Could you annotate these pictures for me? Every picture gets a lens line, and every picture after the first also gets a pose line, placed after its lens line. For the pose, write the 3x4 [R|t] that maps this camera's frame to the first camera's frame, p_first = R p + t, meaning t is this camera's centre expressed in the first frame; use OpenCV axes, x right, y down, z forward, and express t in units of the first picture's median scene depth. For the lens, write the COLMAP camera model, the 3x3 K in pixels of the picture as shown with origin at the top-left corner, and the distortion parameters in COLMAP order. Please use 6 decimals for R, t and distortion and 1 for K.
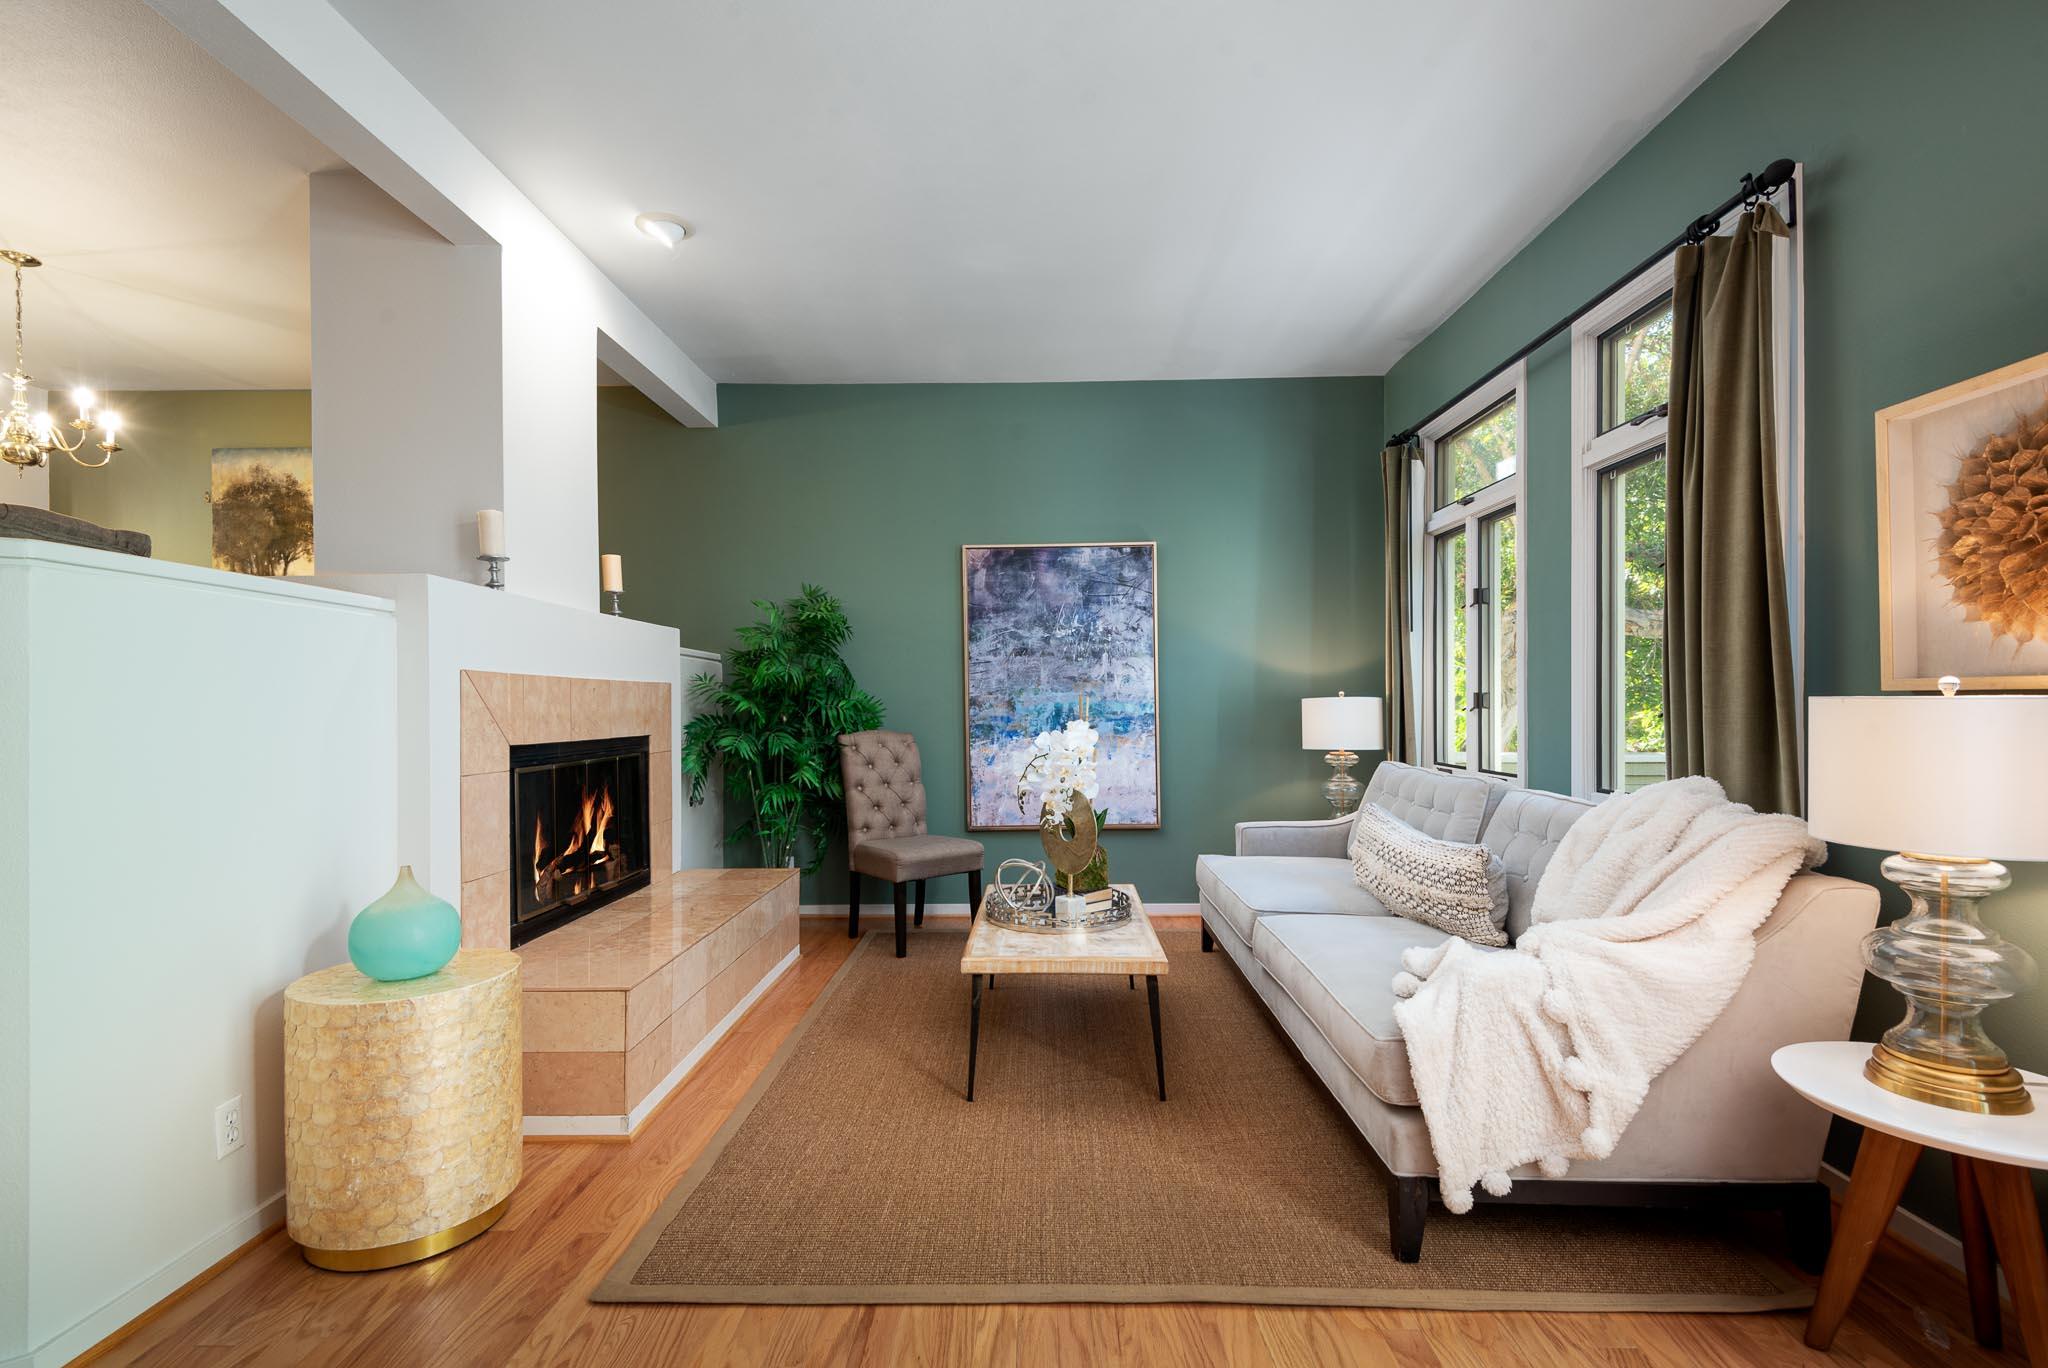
lens RADIAL K [[946.4, 0, 1030.7], [0, 946.4, 704.8], [0, 0, 1]] dist [0.036253, -0.018864]
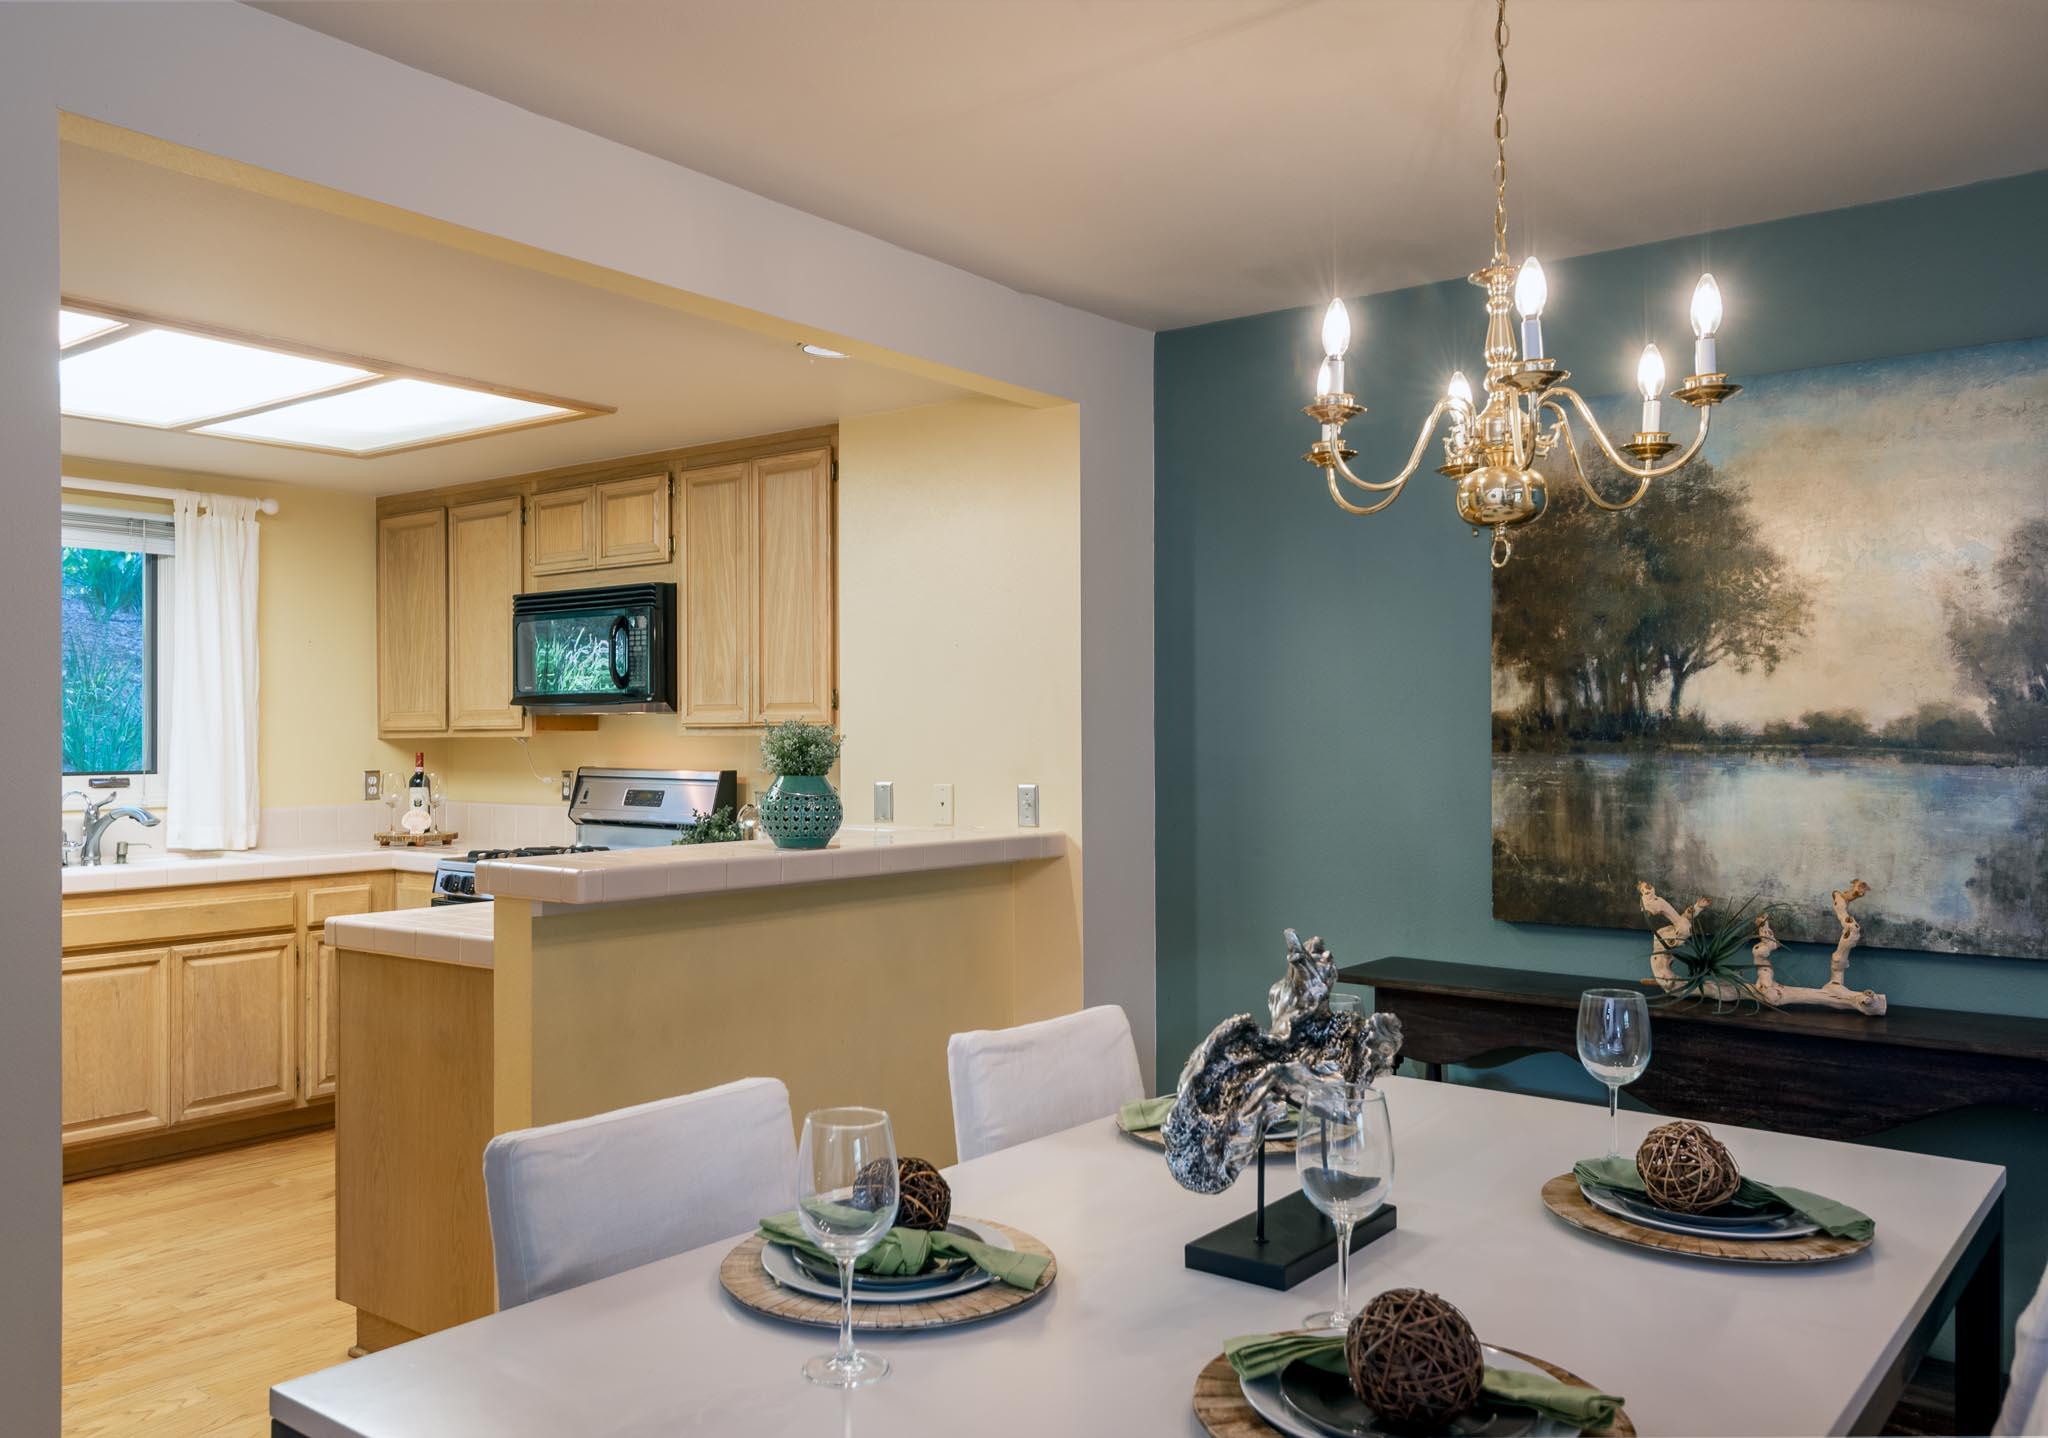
lens RADIAL K [[1599.4, 0, 961.1], [0, 1599.4, 733.7], [0, 0, 1]] dist [0.013296, -0.003943]
pose [[0.785642, 0.003955, -0.618669, -0.674089], [-0.003212, 0.999992, 0.002314, -0.140598], [0.618673, 0.000169, 0.785648, 0.339050]]
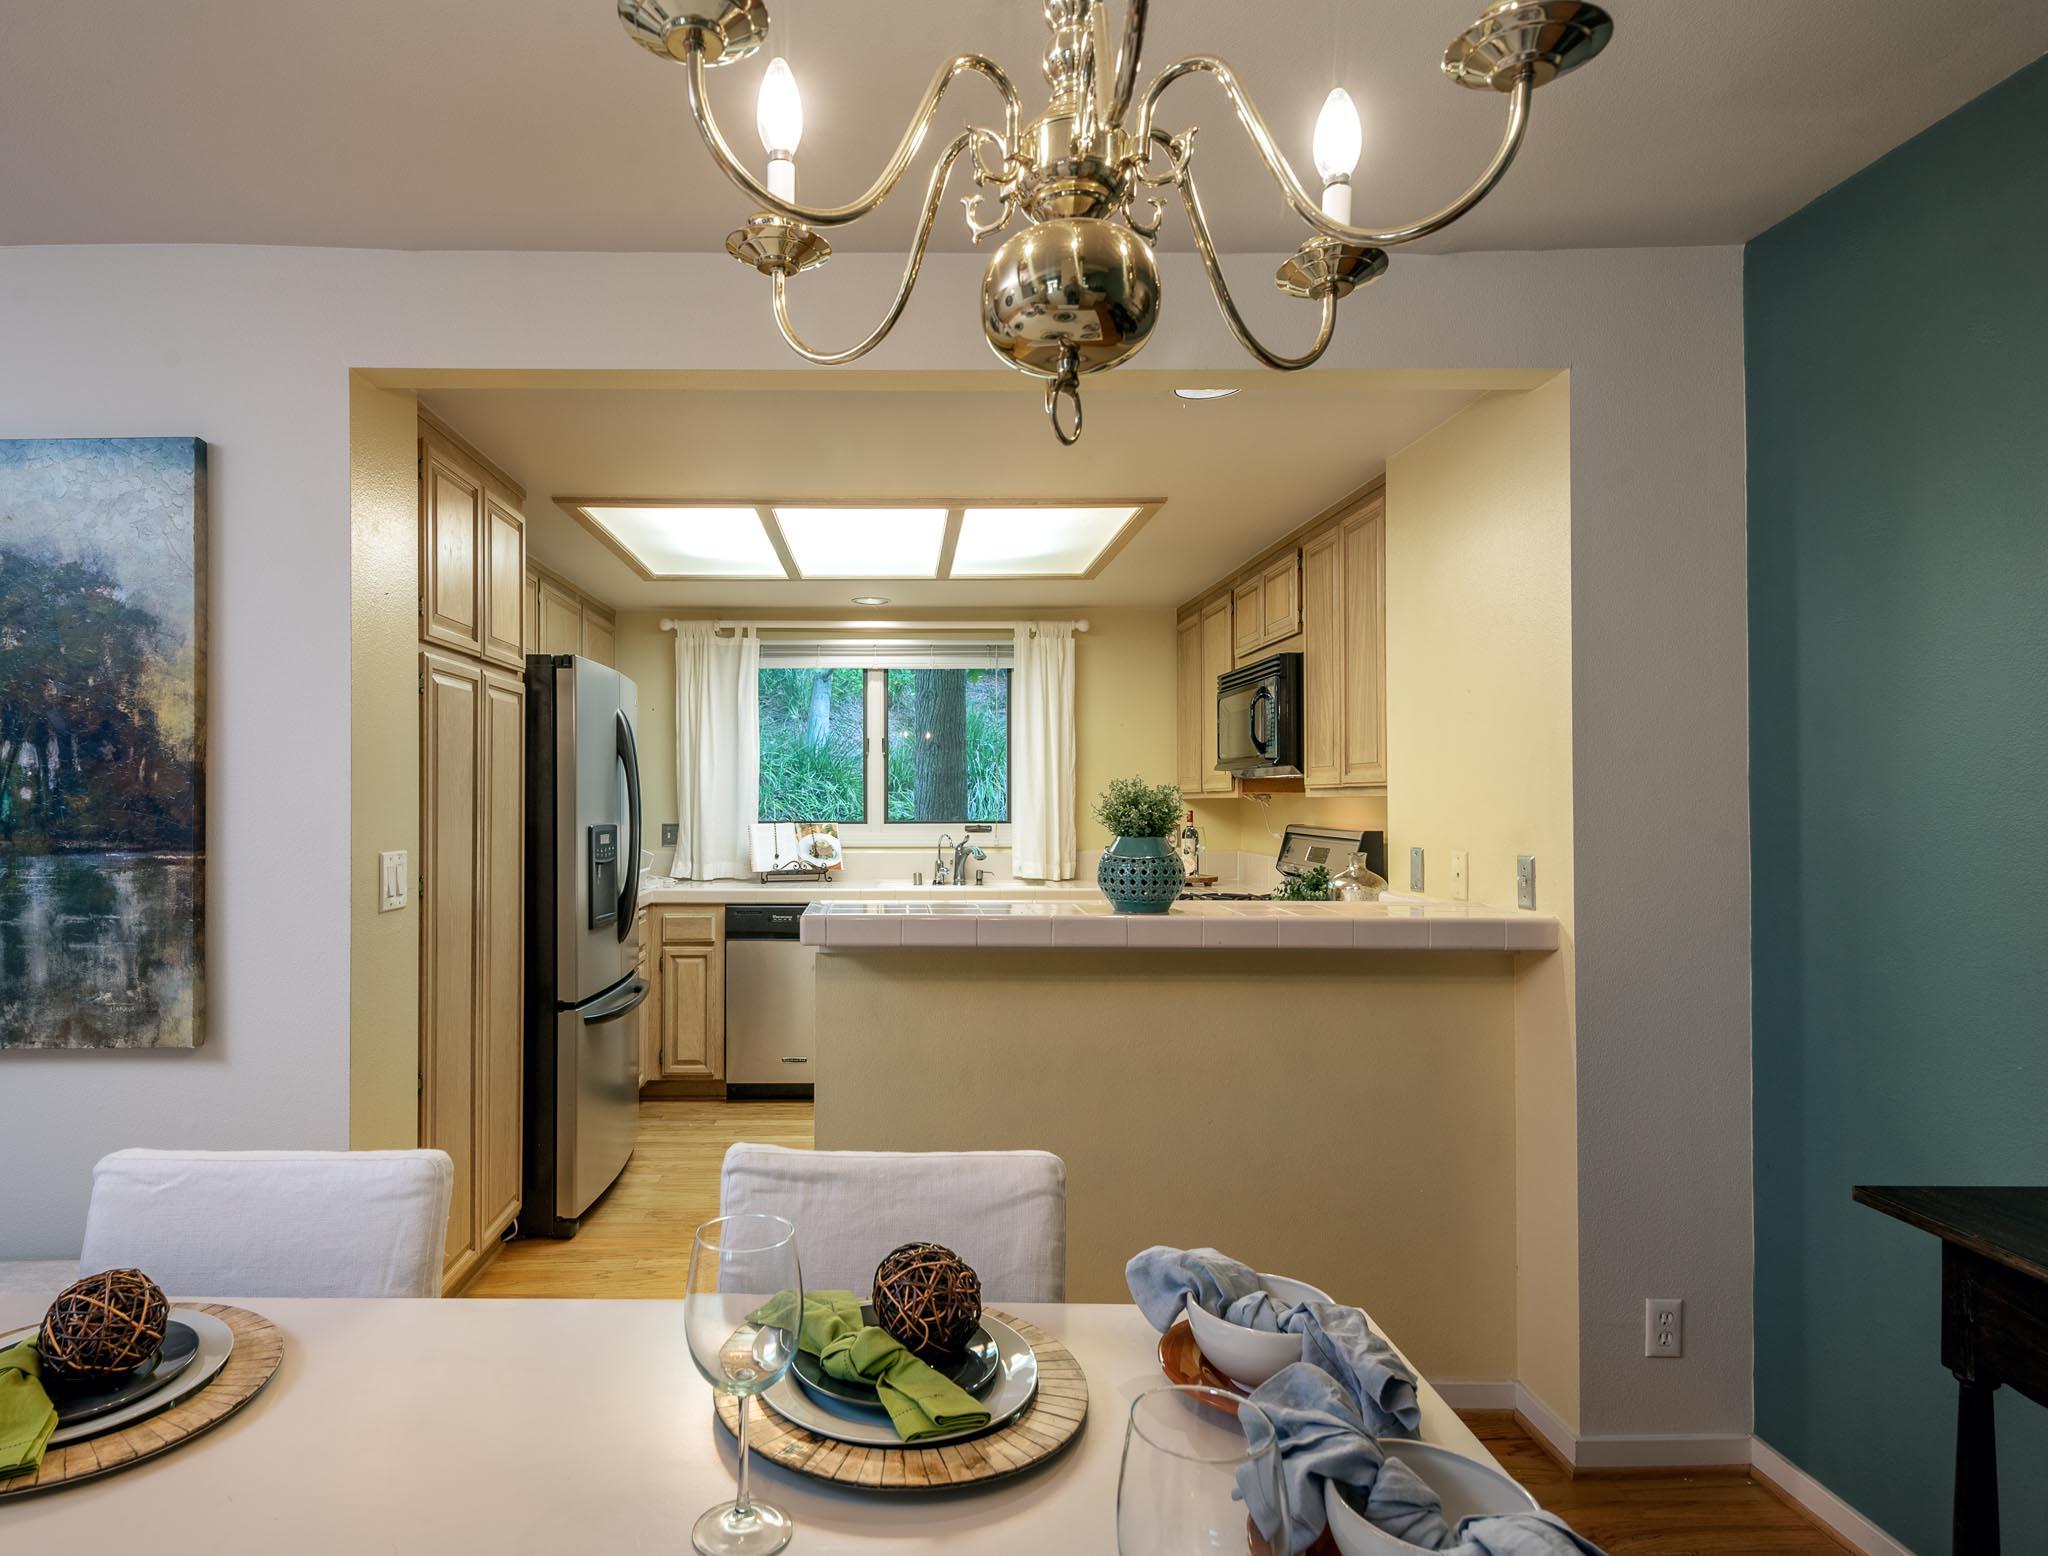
lens RADIAL K [[1132.8, 0, 895.3], [0, 1132.8, 785.5], [0, 0, 1]] dist [0.003942, 0.000600]
pose [[0.018529, -0.004872, -0.999816, -0.690261], [-0.000709, 0.999988, -0.004886, -0.139778], [0.999828, 0.000800, 0.018526, 0.774957]]
